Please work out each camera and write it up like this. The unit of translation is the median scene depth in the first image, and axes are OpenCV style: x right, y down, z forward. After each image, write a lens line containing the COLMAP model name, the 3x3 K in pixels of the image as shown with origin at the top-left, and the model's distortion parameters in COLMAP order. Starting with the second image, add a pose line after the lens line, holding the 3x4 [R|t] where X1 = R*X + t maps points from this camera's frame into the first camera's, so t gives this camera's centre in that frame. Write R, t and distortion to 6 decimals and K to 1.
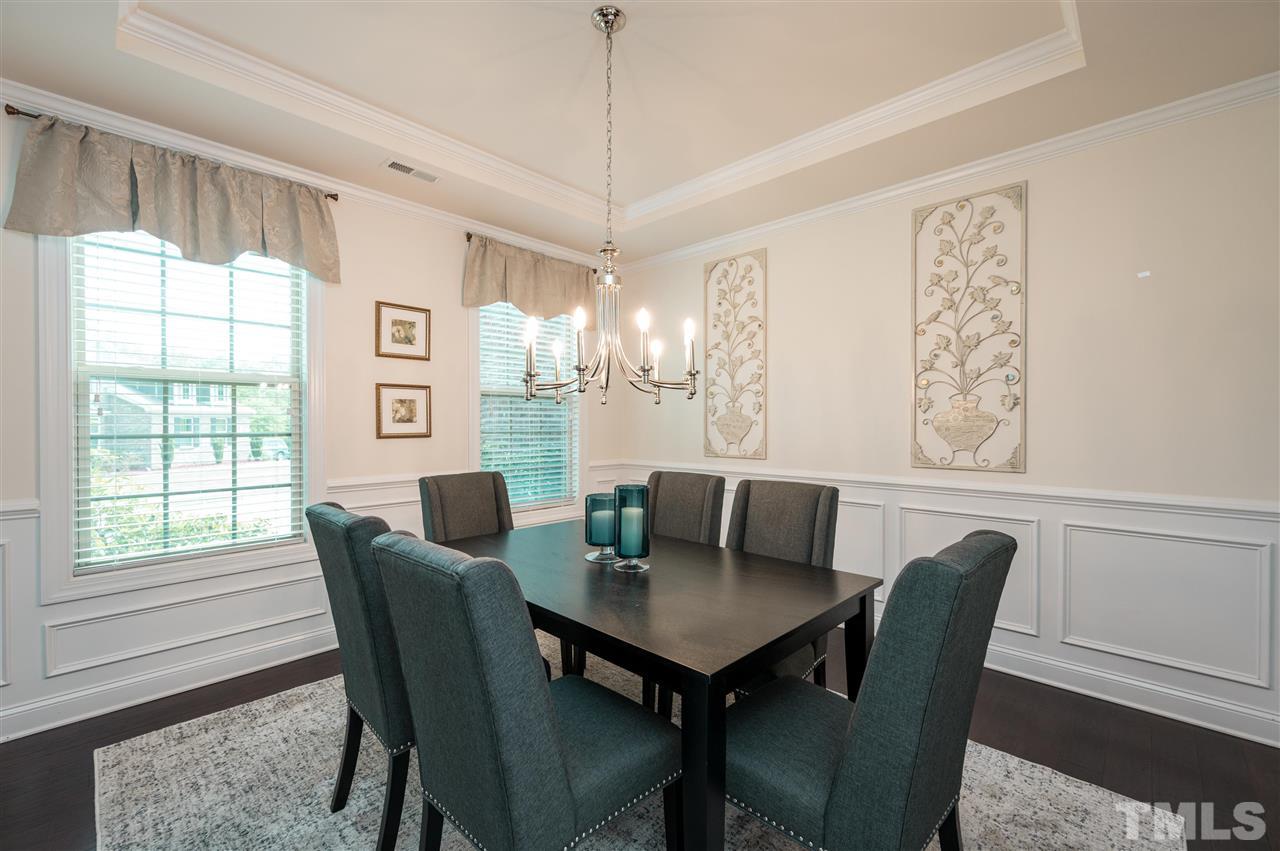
lens RADIAL K [[527.7, 0, 592.4], [0, 527.7, 426.4], [0, 0, 1]] dist [-0.003759, -0.000314]
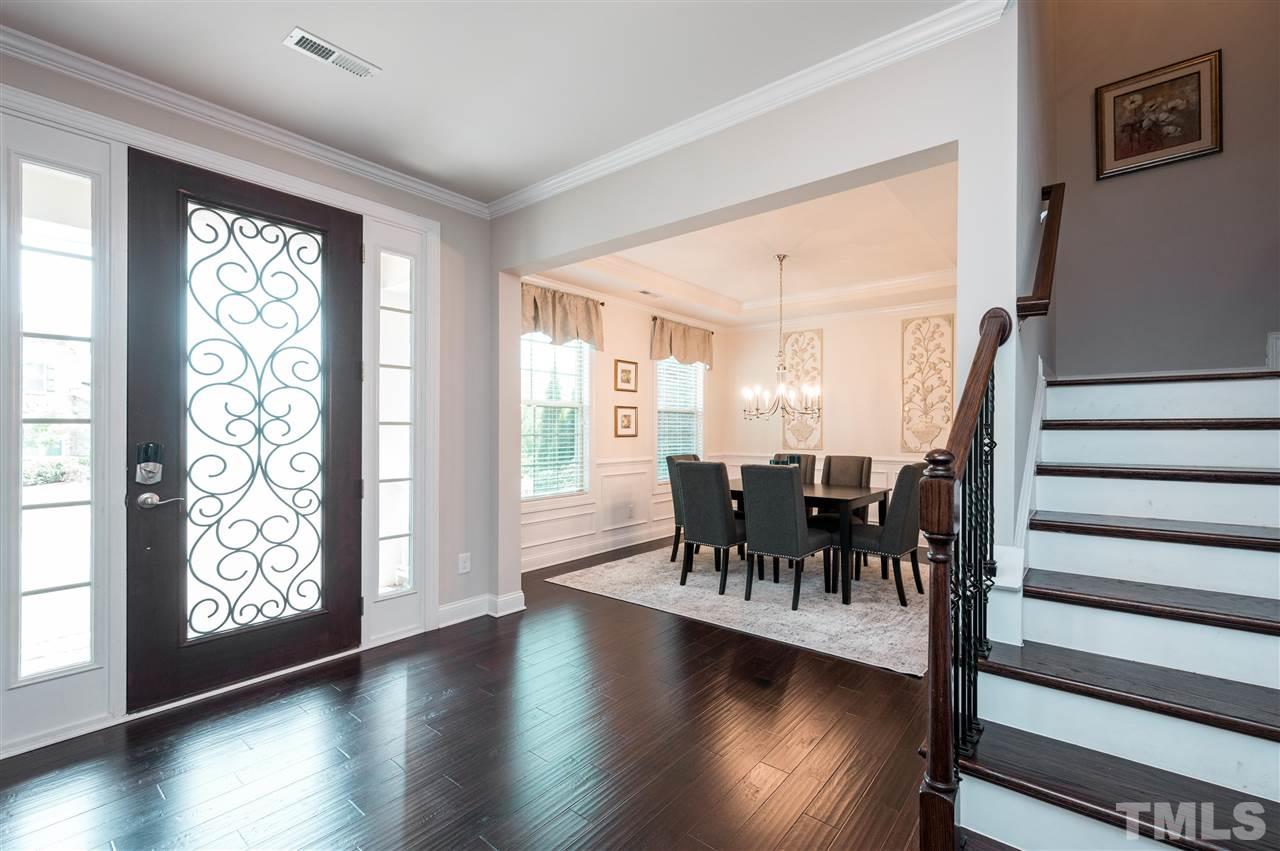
lens RADIAL K [[562.0, 0, 641.1], [0, 562.0, 430.7], [0, 0, 1]] dist [0.001270, 0.000039]
pose [[0.993381, 0.002239, 0.114844, -0.584314], [-0.001656, 0.999985, -0.005175, 0.011720], [-0.114854, 0.004950, 0.993370, -0.948015]]
